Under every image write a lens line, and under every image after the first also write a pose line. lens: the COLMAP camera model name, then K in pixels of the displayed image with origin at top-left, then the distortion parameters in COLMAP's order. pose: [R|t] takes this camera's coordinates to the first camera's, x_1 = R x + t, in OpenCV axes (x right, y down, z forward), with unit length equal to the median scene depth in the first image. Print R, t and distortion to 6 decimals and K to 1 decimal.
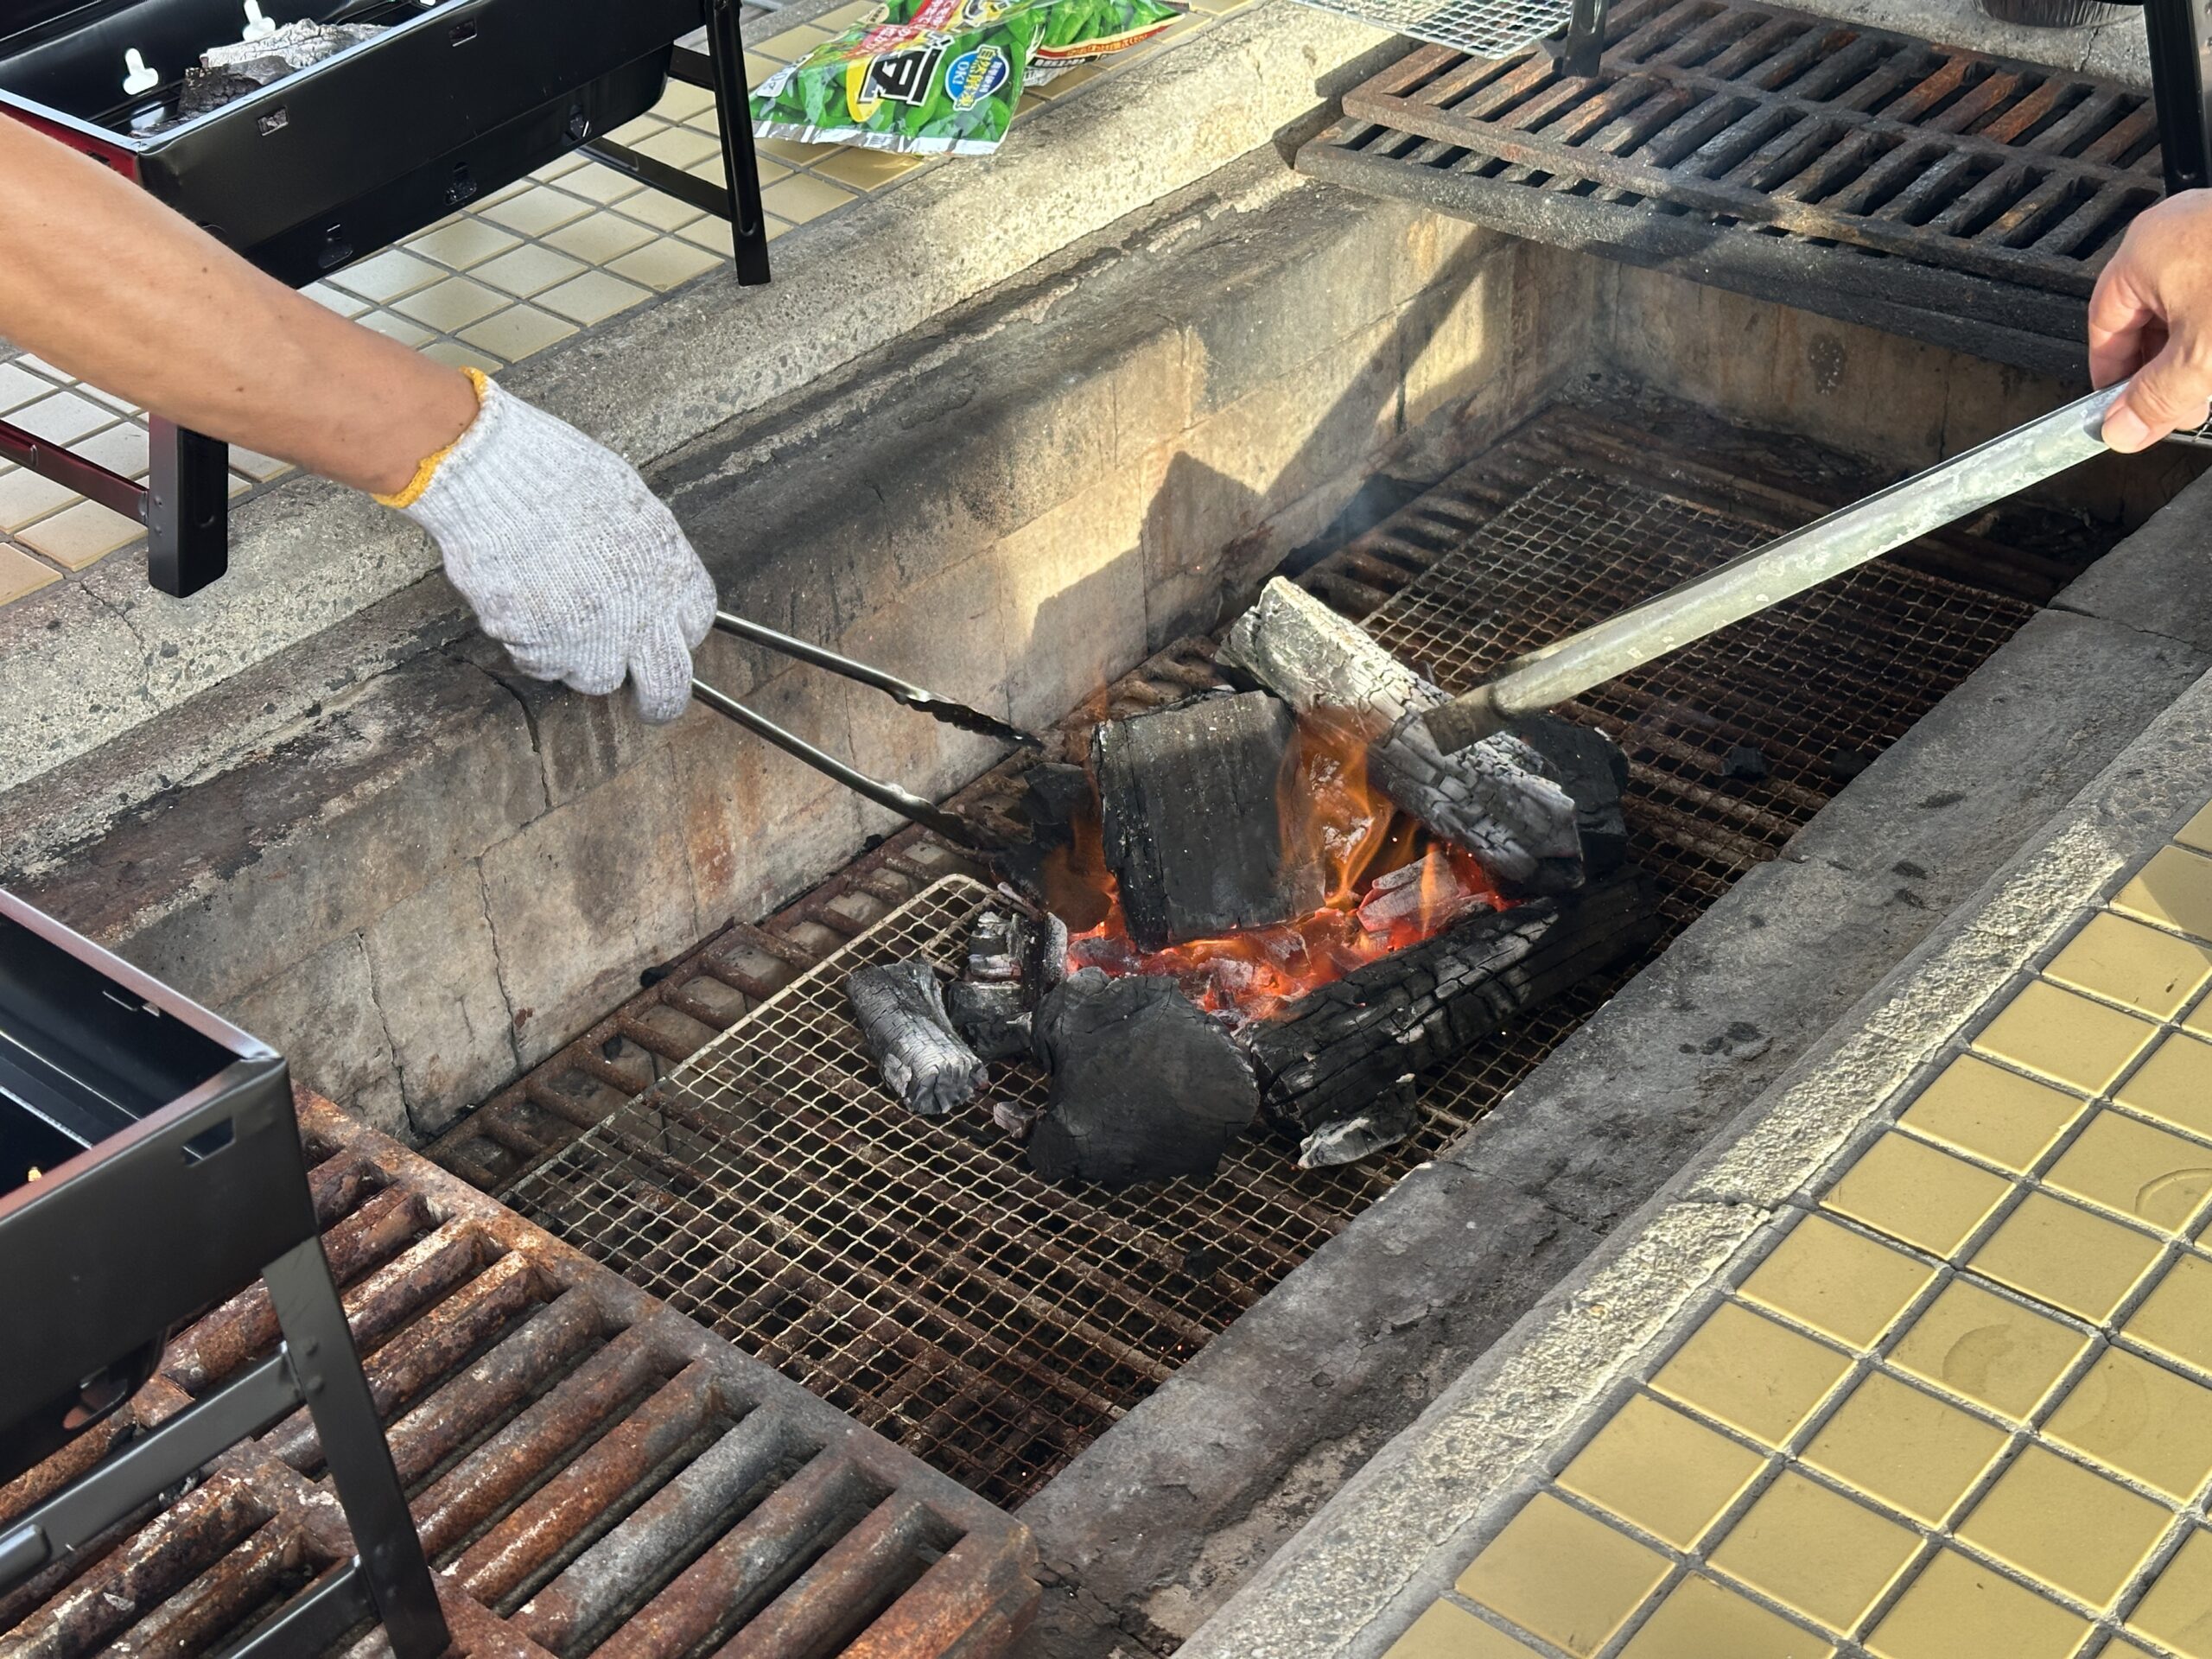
lens RADIAL K [[3108.9, 0, 1106.0], [0, 3108.9, 829.5], [0, 0, 1]] dist [0.144493, 0.049429]
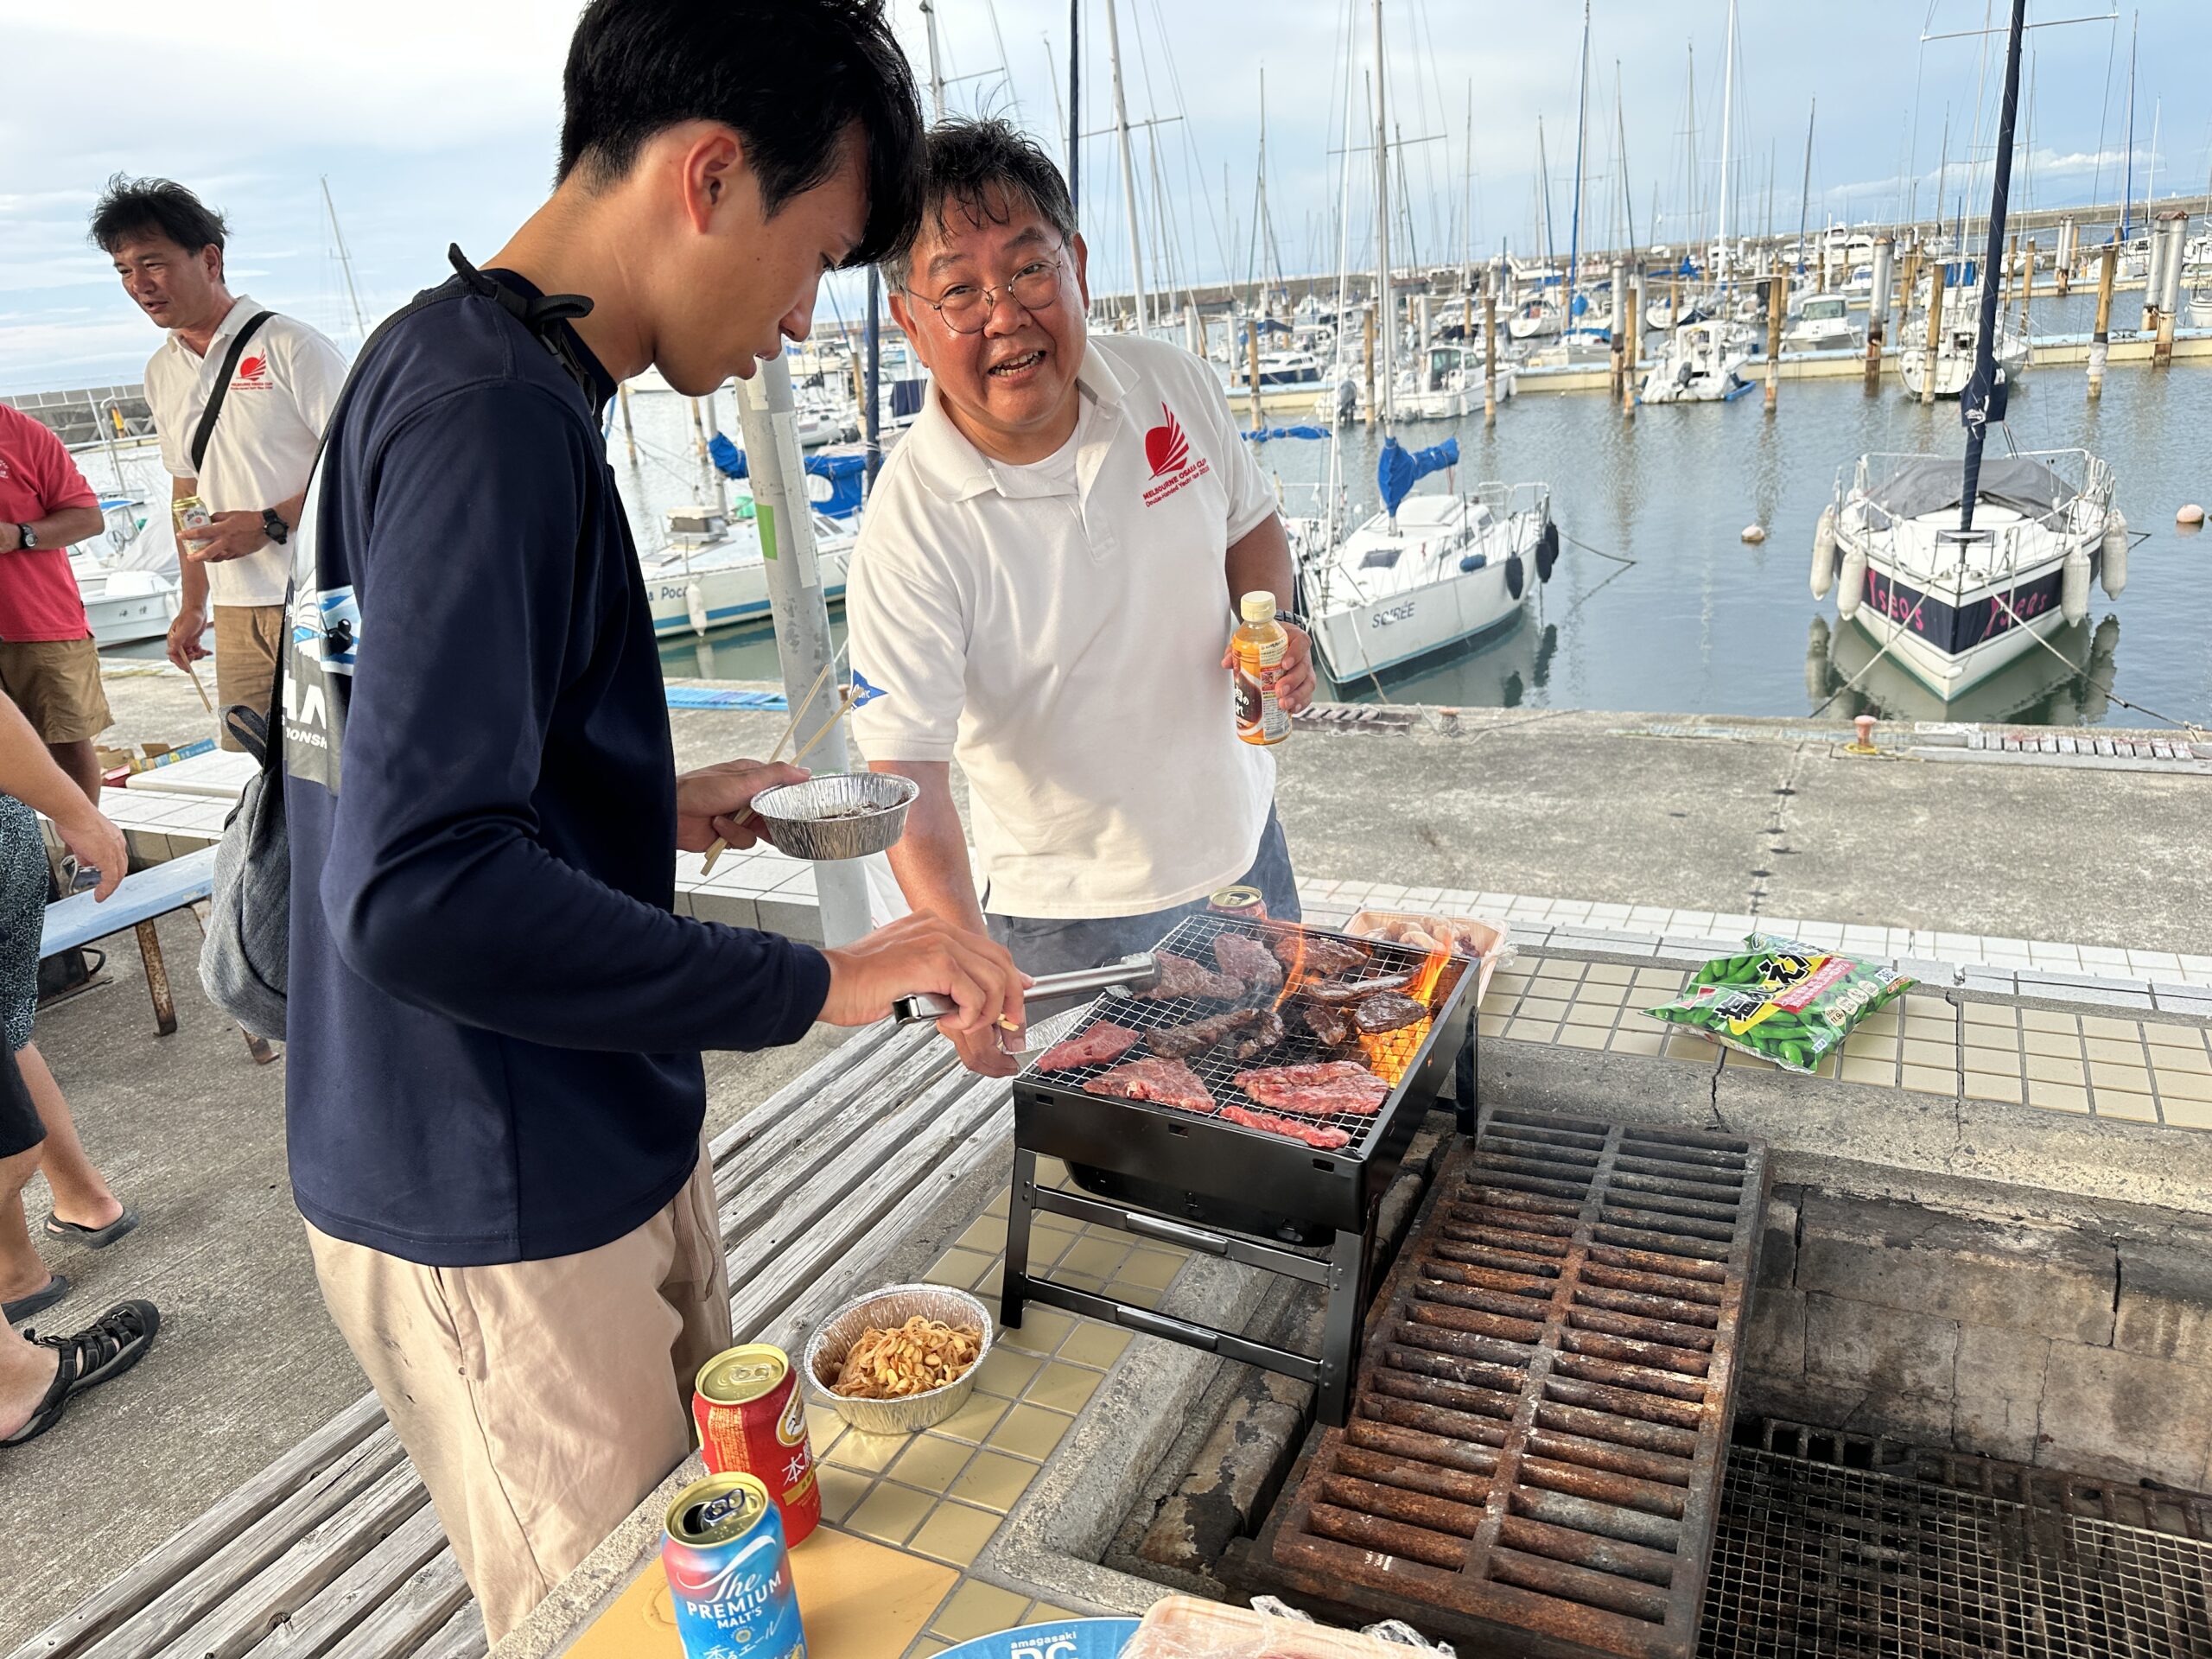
lens RADIAL K [[1576.1, 0, 1110.5], [0, 1576.1, 839.7], [0, 0, 1]] dist [0.050240, -0.061697]
pose [[0.259363, 0.342892, -0.902860, 0.358533], [-0.502586, 0.846214, 0.177001, -0.115569], [0.824705, 0.407857, 0.391809, 0.079173]]
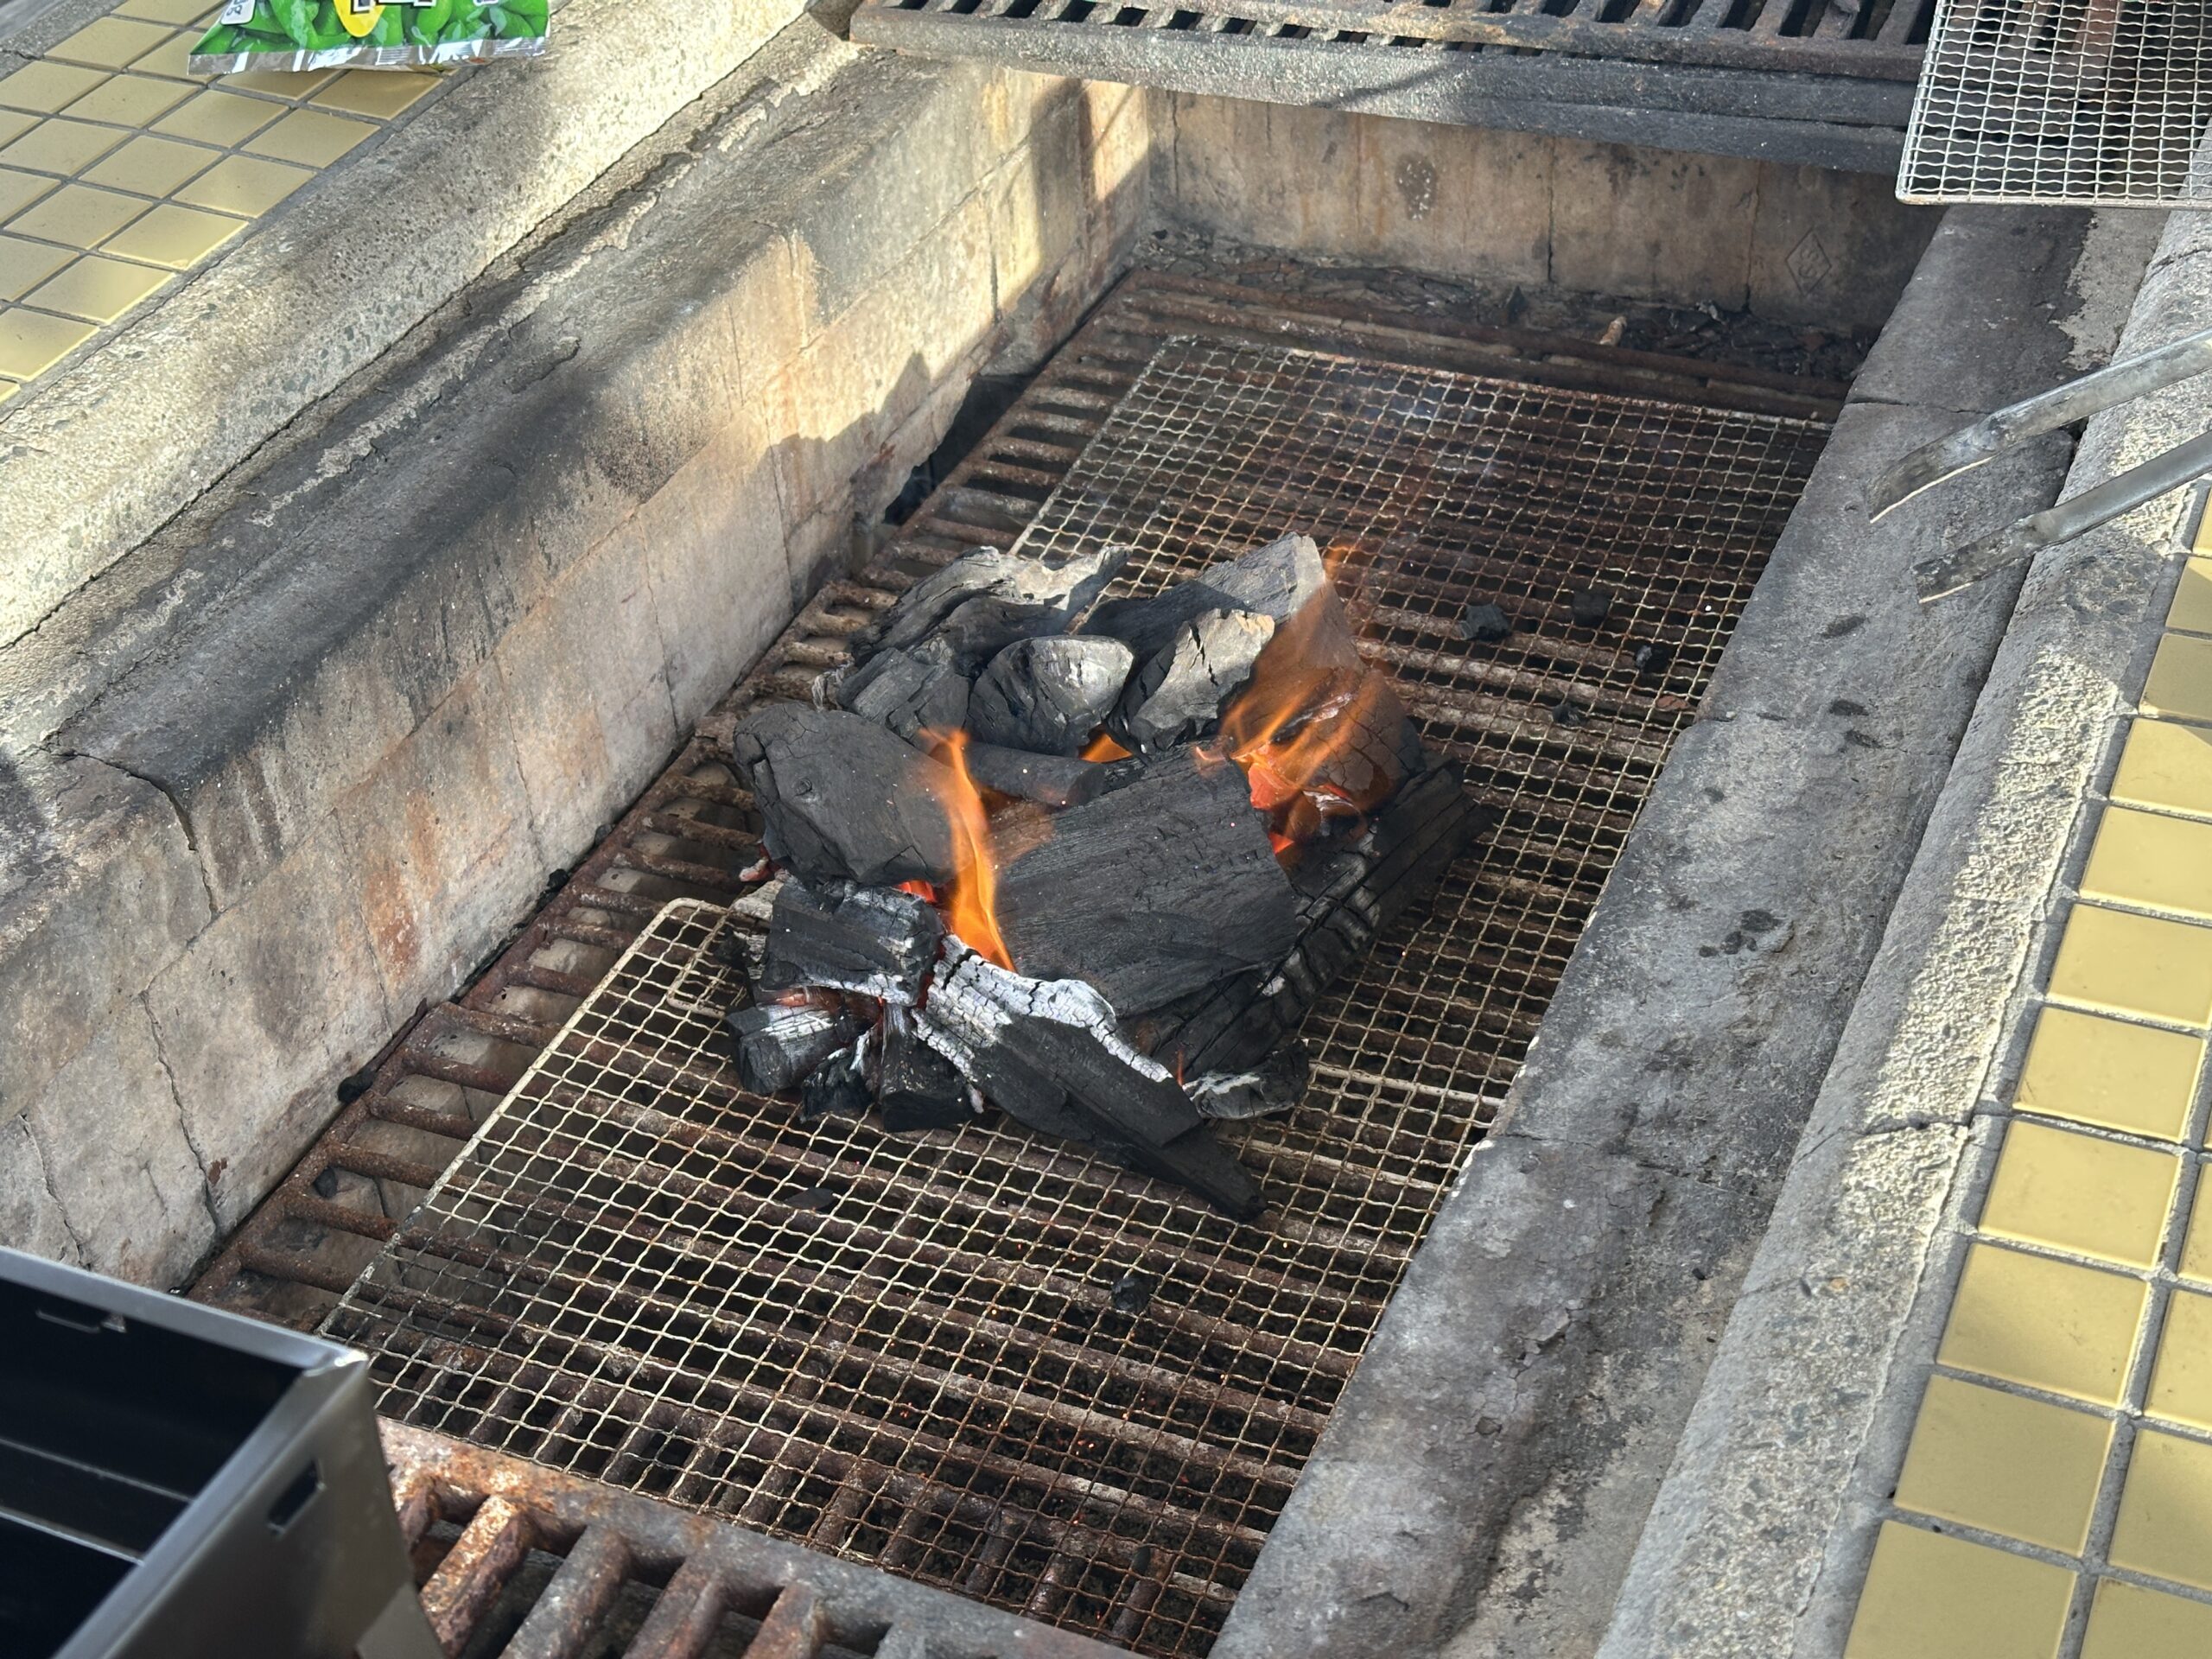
lens RADIAL K [[3087.2, 0, 1109.1], [0, 3087.2, 850.5], [0, 0, 1]] dist [0.162240, -0.124266]
pose [[0.956619, -0.180708, 0.228528, -0.132209], [0.171748, 0.983392, 0.058676, -0.029692], [-0.235336, -0.016881, 0.971768, 0.146167]]
